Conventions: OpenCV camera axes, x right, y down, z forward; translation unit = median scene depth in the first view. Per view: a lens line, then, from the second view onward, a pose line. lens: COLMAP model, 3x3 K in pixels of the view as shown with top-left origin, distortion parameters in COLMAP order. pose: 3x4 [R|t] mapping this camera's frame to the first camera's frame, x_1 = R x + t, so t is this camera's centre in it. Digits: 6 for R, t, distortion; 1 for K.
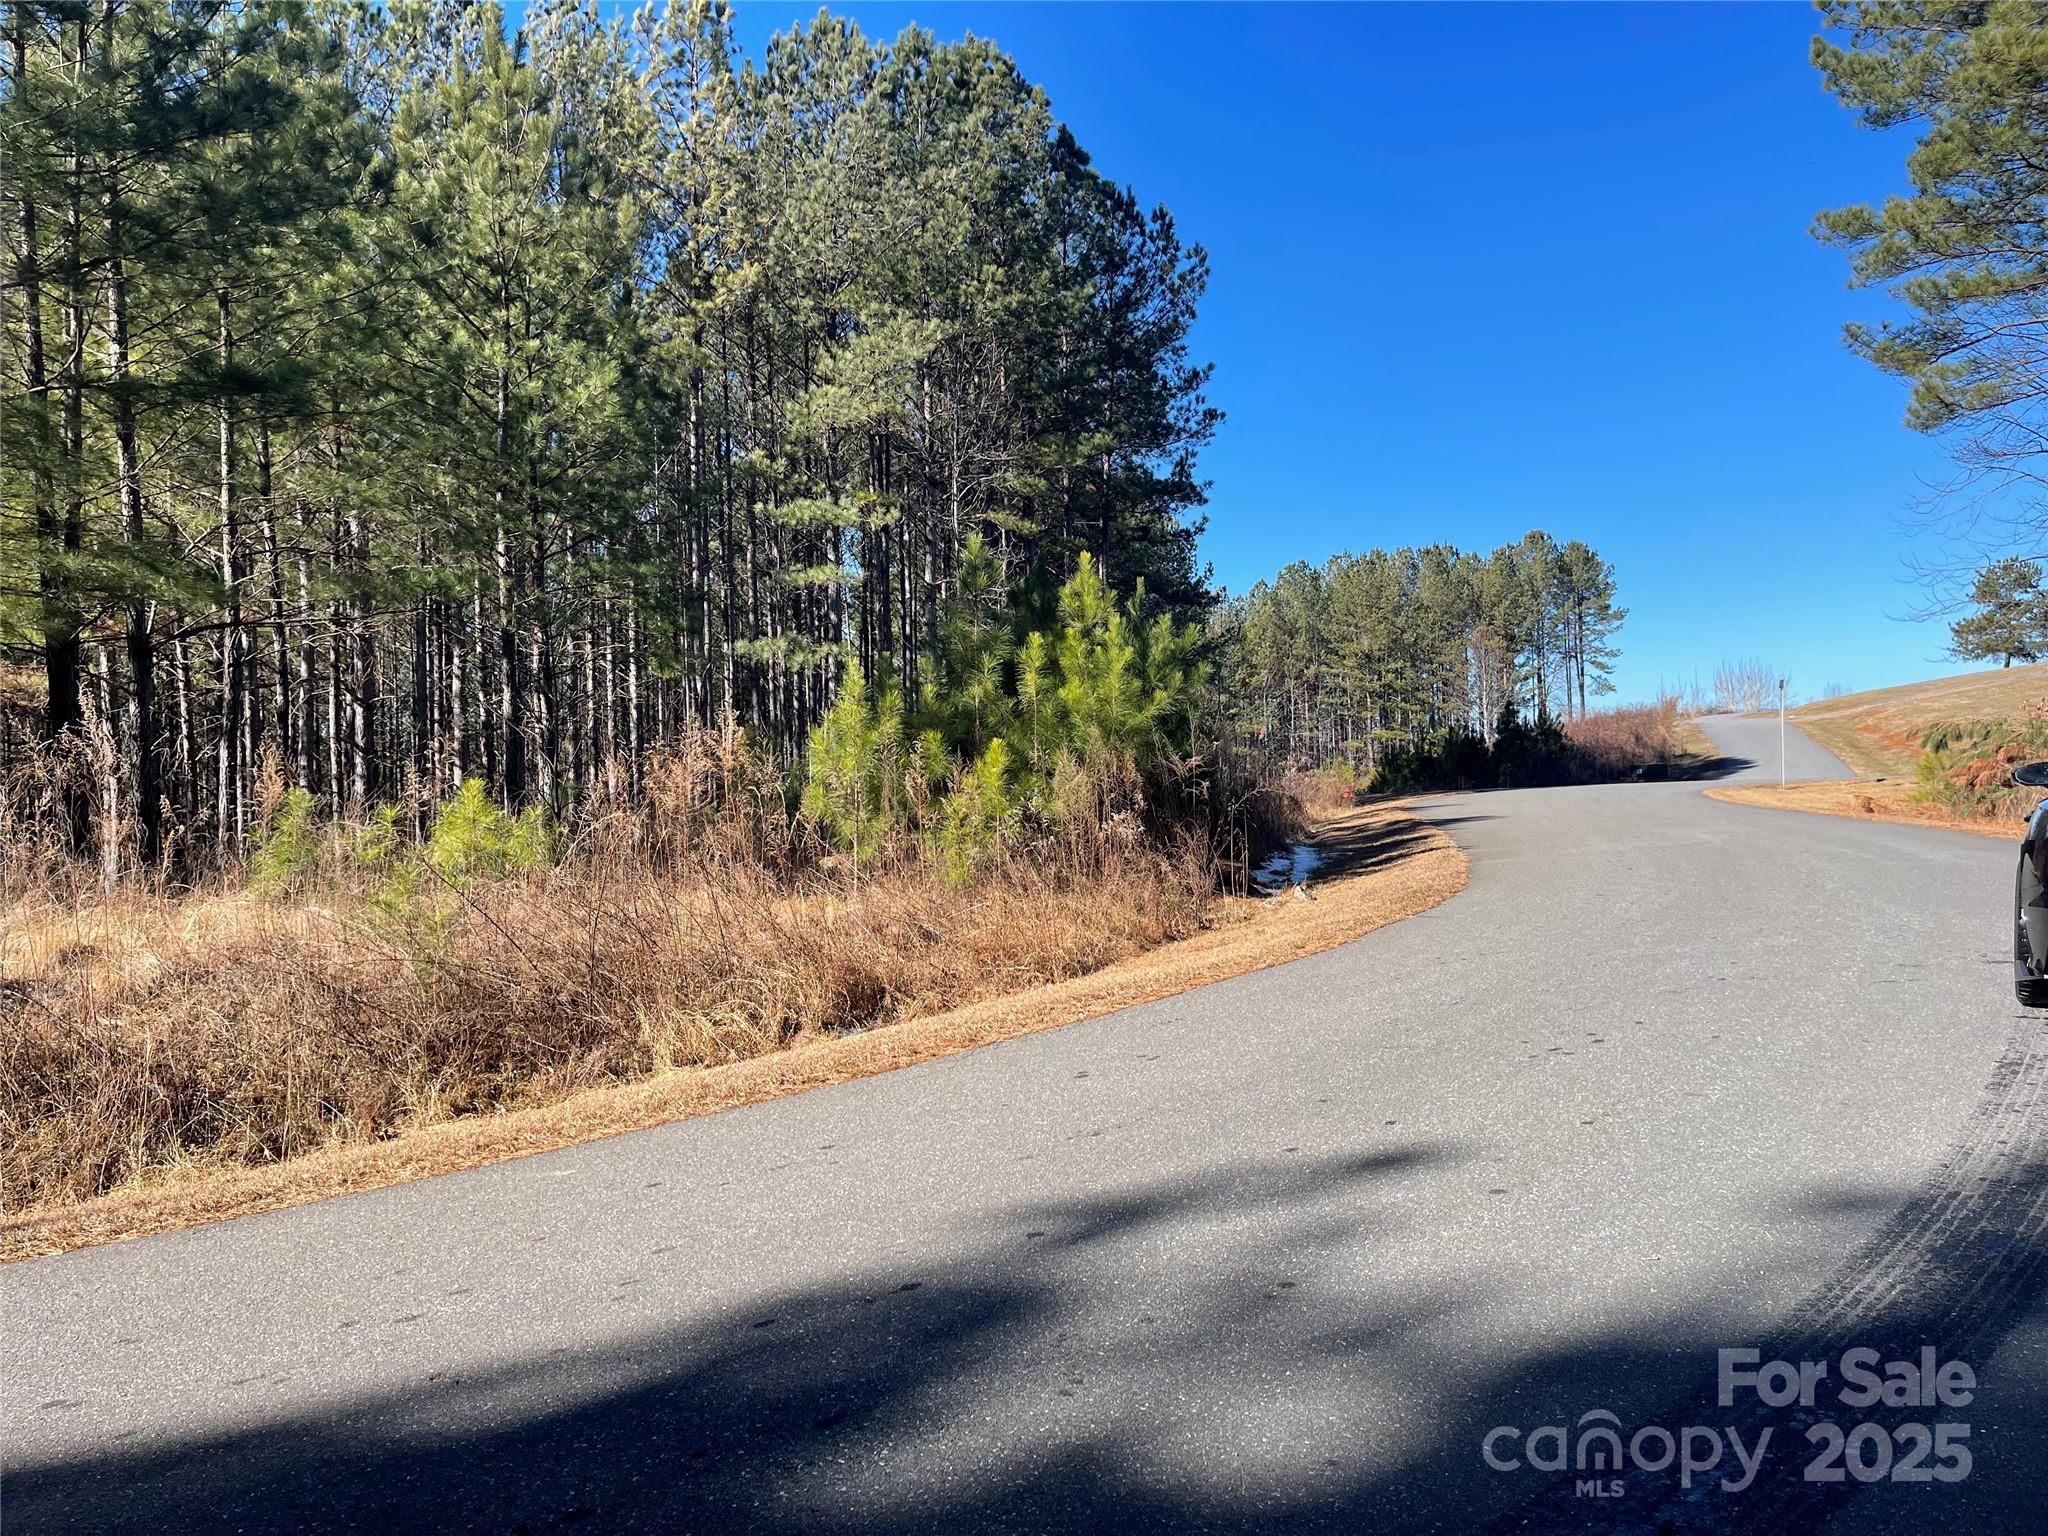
lens RADIAL K [[1493.1, 0, 1024.0], [0, 1493.1, 768.0], [0, 0, 1]] dist [0.095741, -0.126335]
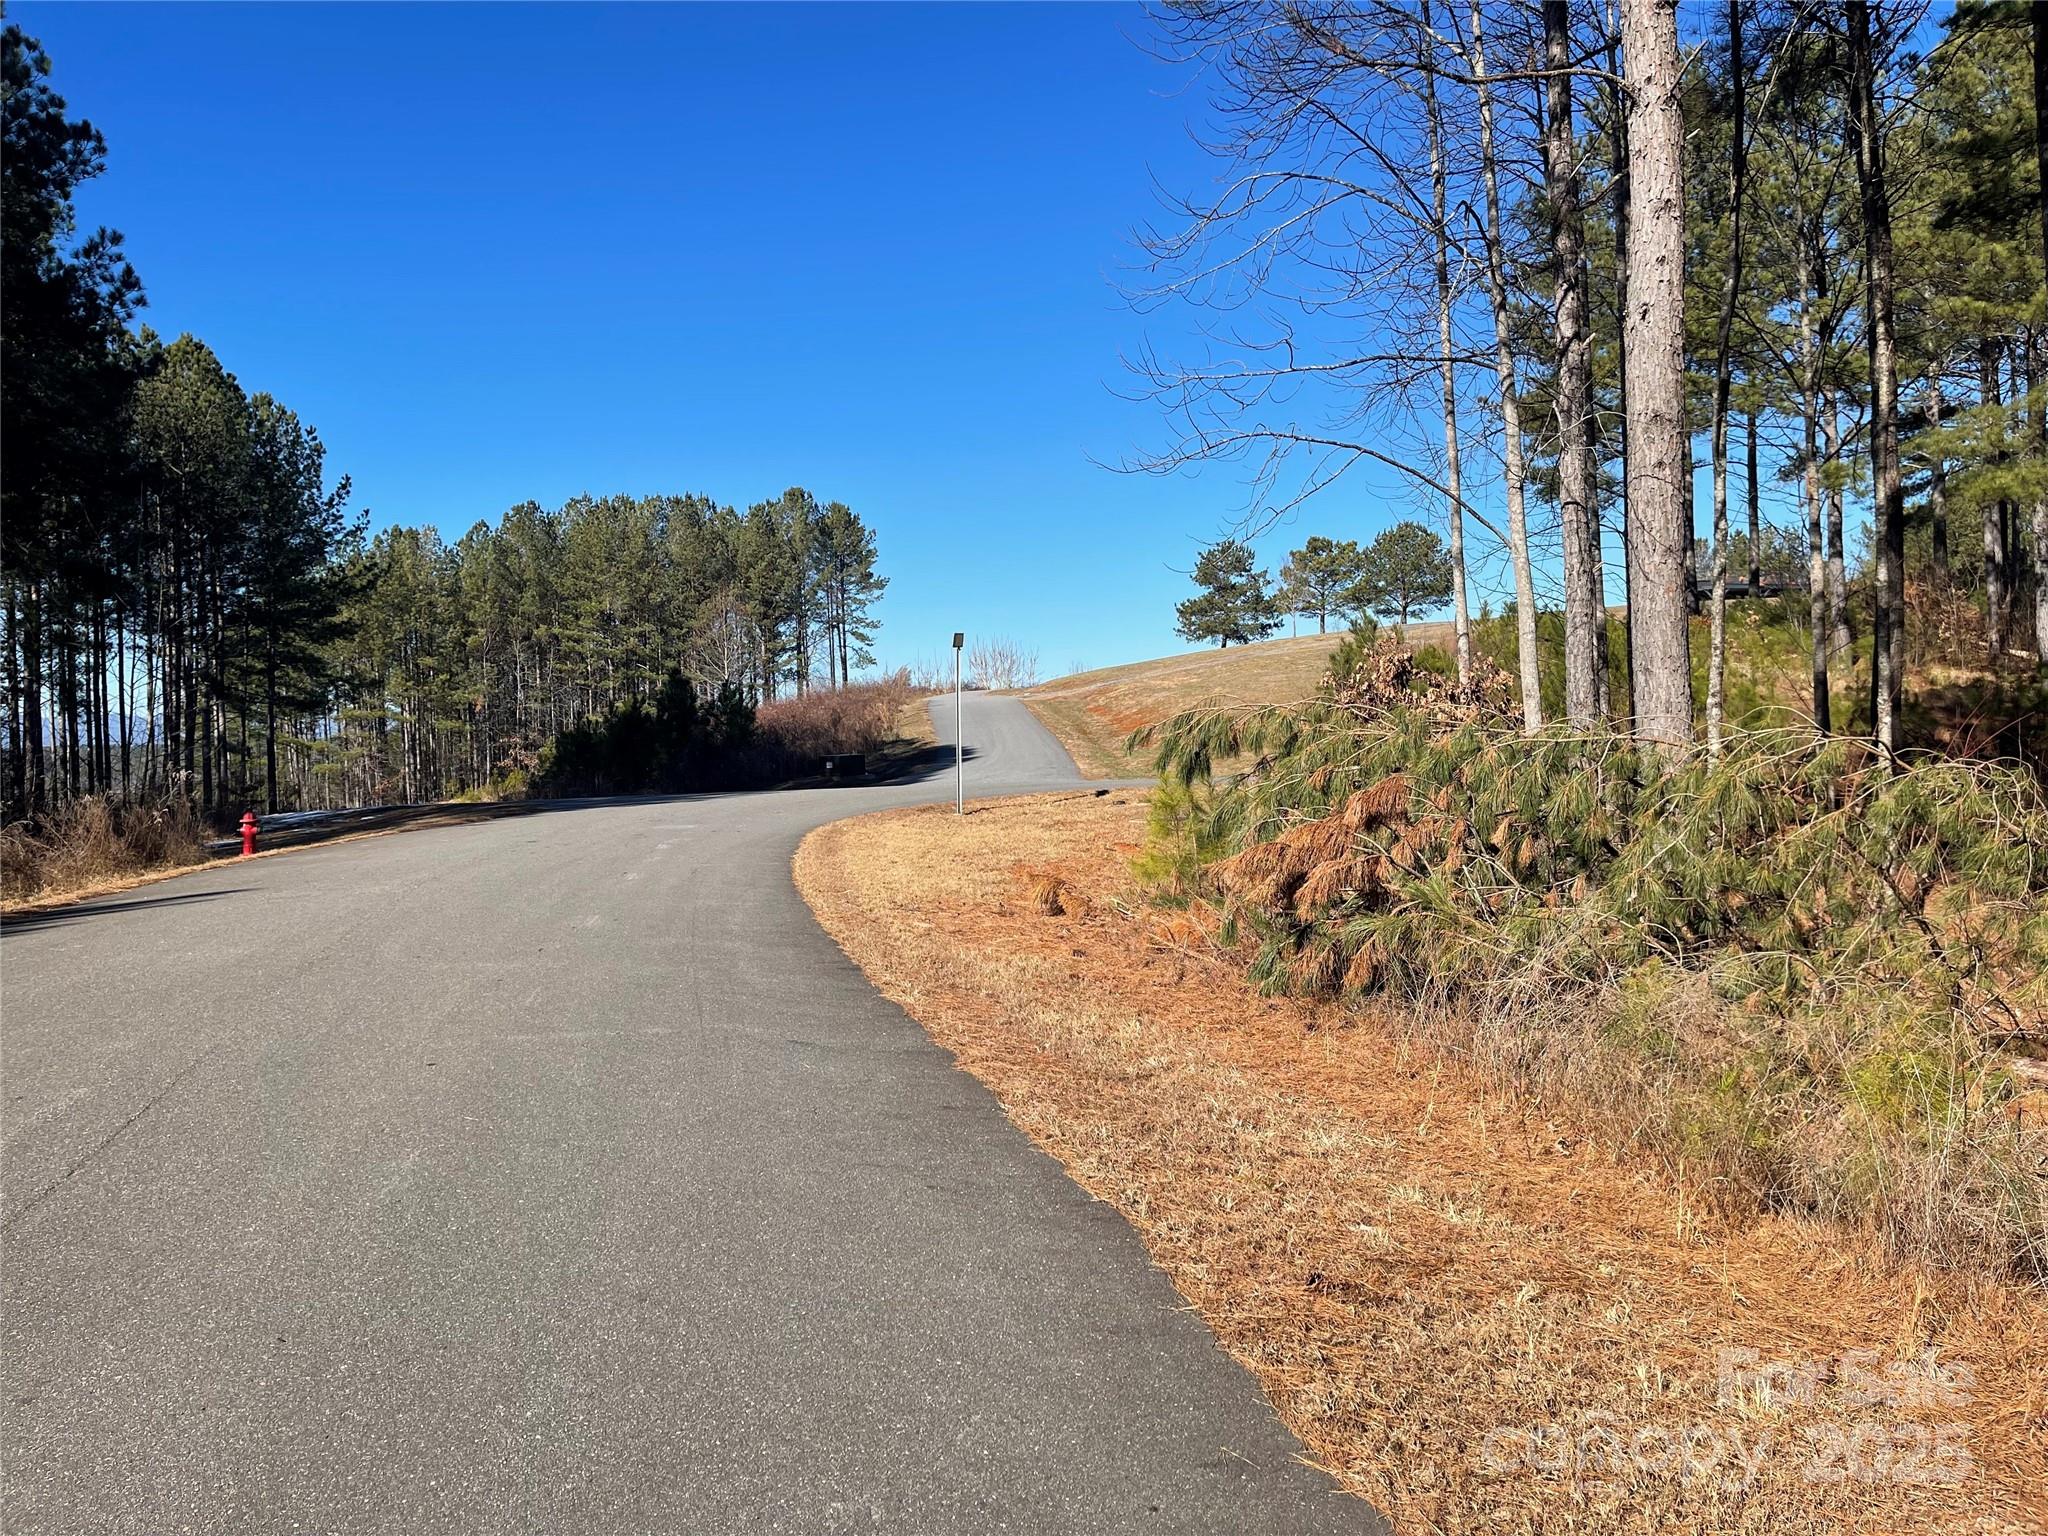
lens RADIAL K [[1503.4, 0, 1021.8], [0, 1503.4, 761.5], [0, 0, 1]] dist [0.063756, -0.073380]
pose [[0.901433, -0.006587, 0.432868, 0.066987], [0.000309, 0.999894, 0.014573, -0.004022], [-0.432918, -0.013003, 0.901339, 0.114109]]
